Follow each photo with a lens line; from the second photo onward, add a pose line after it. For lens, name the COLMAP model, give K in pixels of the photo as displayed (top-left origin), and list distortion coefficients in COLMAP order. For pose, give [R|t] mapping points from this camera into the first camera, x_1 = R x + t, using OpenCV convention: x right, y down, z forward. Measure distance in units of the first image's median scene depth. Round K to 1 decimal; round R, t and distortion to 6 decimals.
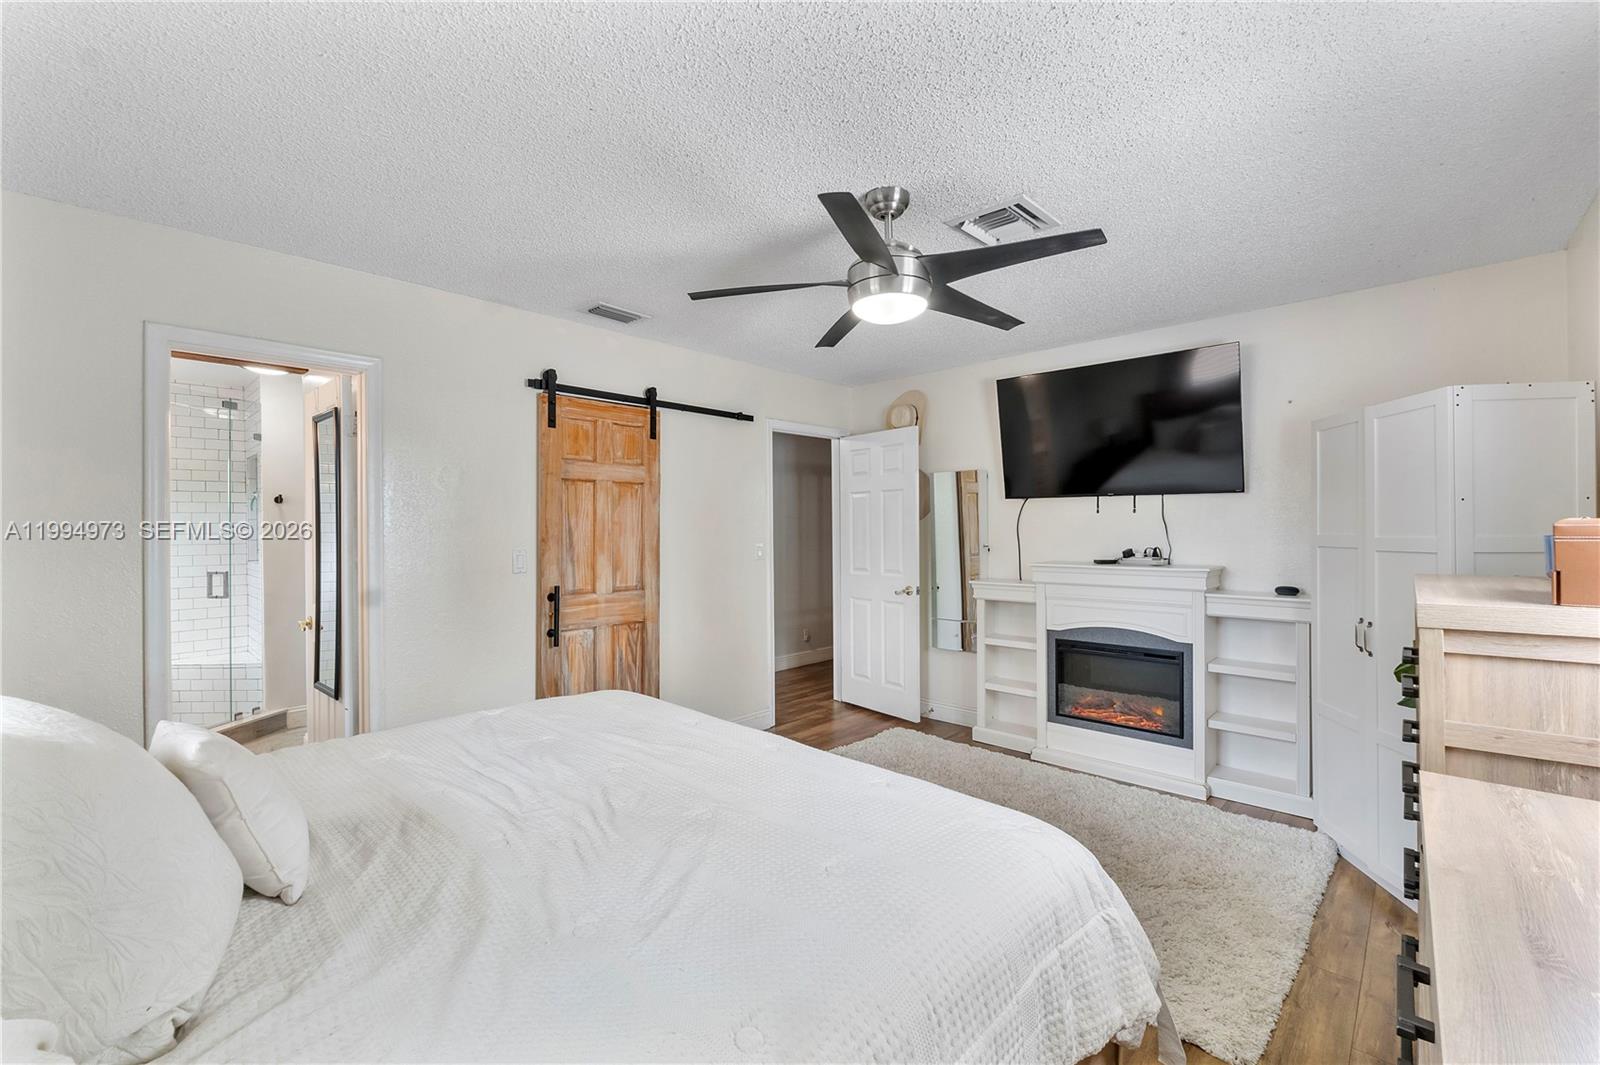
lens RADIAL K [[681.3, 0, 810.4], [0, 681.3, 531.9], [0, 0, 1]] dist [-0.008537, 0.000535]
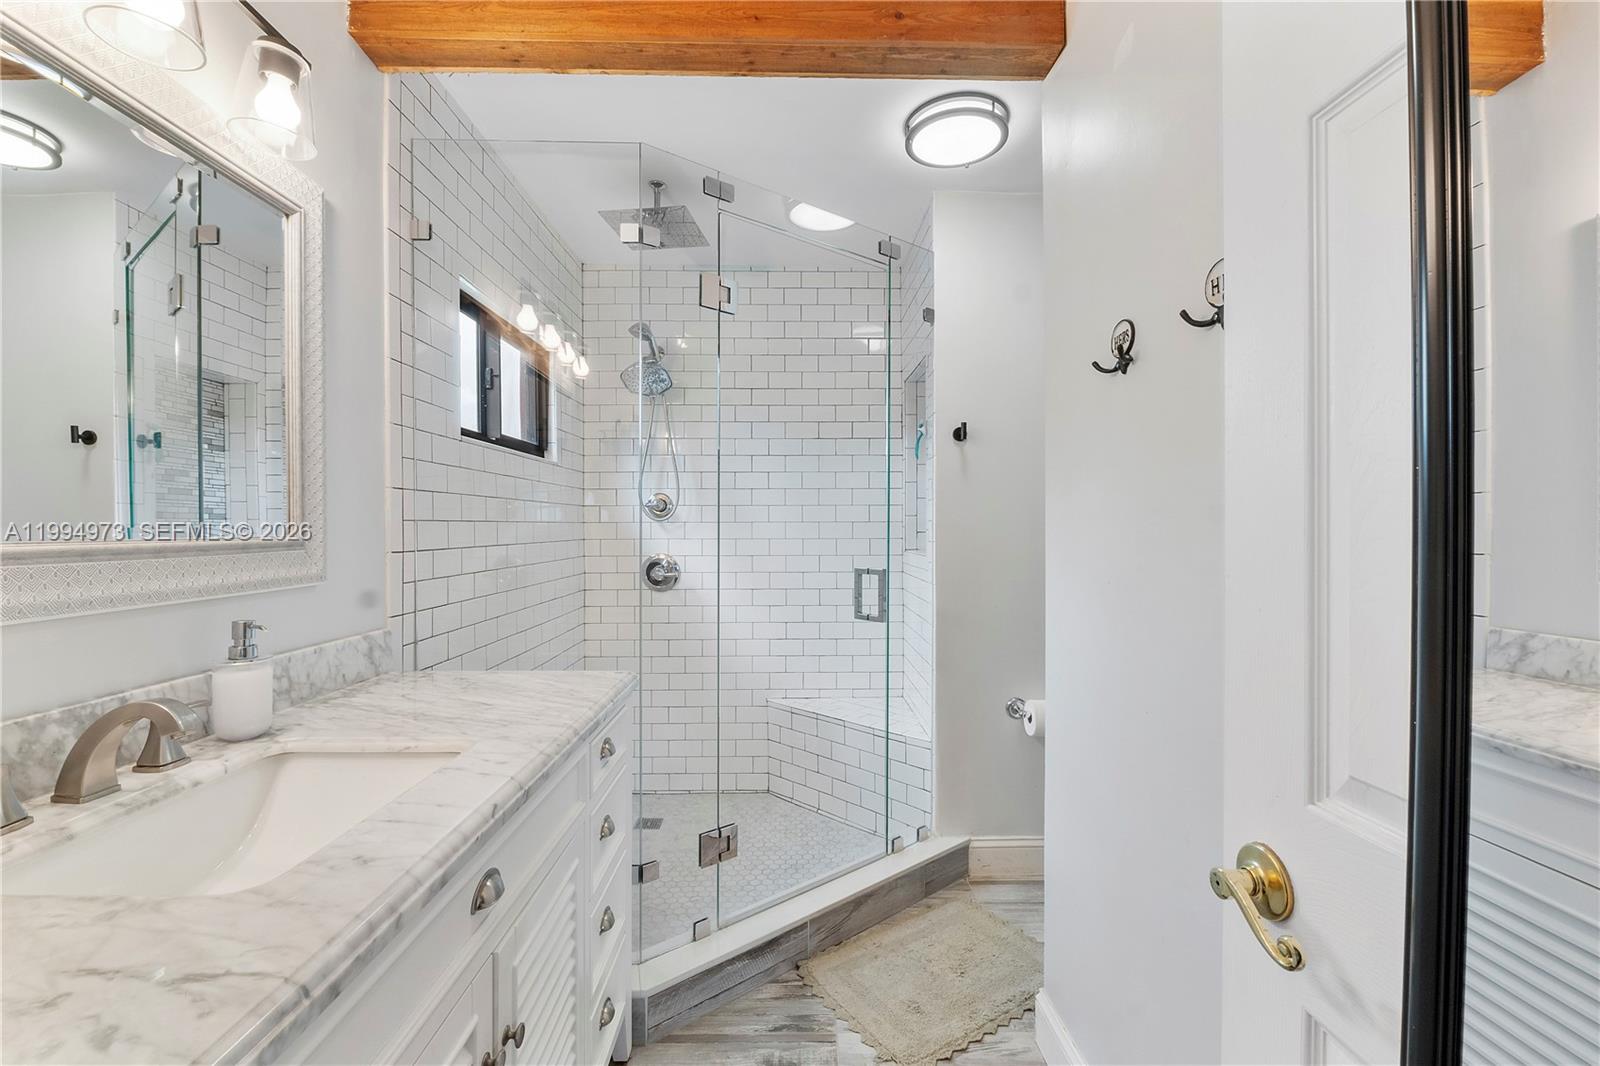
lens RADIAL K [[681.3, 0, 801.4], [0, 681.3, 531.9], [0, 0, 1]] dist [-0.008537, 0.000535]
pose [[0.683859, 0.008792, -0.729561, -0.513885], [-0.007402, 0.999960, 0.005112, 0.027930], [0.729577, 0.001904, 0.683896, 0.585488]]
